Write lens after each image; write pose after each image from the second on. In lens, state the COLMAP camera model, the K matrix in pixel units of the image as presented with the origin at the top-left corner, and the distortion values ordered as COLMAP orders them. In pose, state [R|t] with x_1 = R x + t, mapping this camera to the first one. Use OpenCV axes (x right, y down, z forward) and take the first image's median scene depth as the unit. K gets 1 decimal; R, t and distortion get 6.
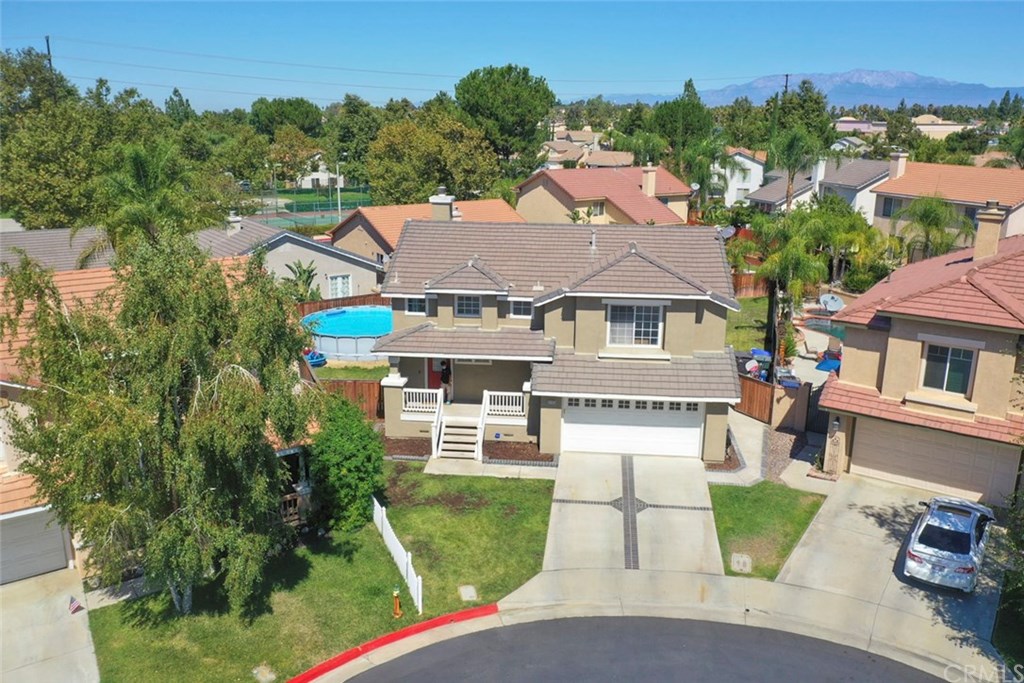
lens RADIAL K [[832.7, 0, 512.0], [0, 832.7, 341.5], [0, 0, 1]] dist [-0.013386, -0.003199]
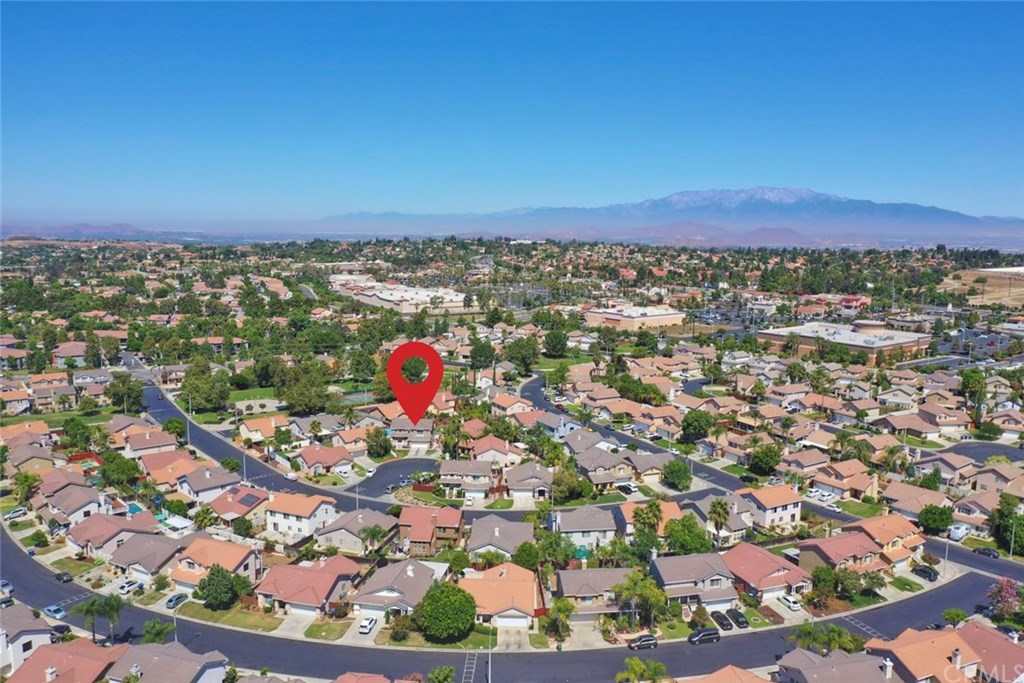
lens RADIAL K [[799.9, 0, 516.1], [0, 799.9, 339.5], [0, 0, 1]] dist [-0.010977, -0.002671]
pose [[0.996466, -0.008020, 0.083609, 0.449811], [0.018308, 0.992236, -0.123012, 0.064465], [-0.081973, 0.124108, 0.988877, -7.303835]]
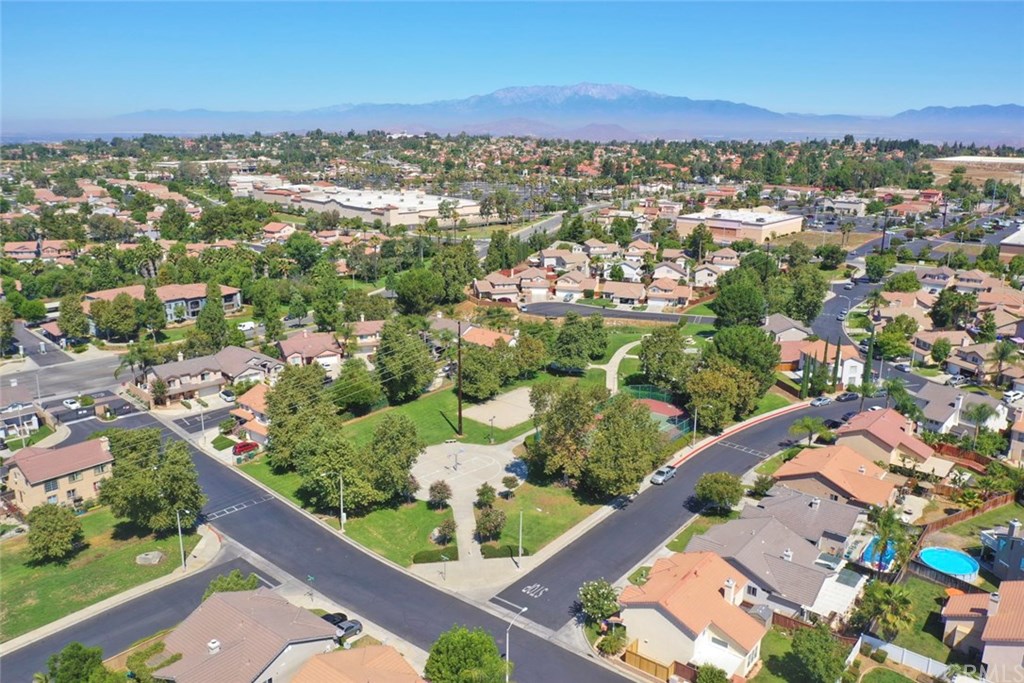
lens RADIAL K [[799.9, 0, 516.1], [0, 799.9, 339.5], [0, 0, 1]] dist [-0.010977, -0.002671]
pose [[0.956032, -0.075370, 0.283411, -2.844668], [0.075878, 0.997075, 0.009200, -1.122611], [-0.283275, 0.012709, 0.958954, -1.247657]]
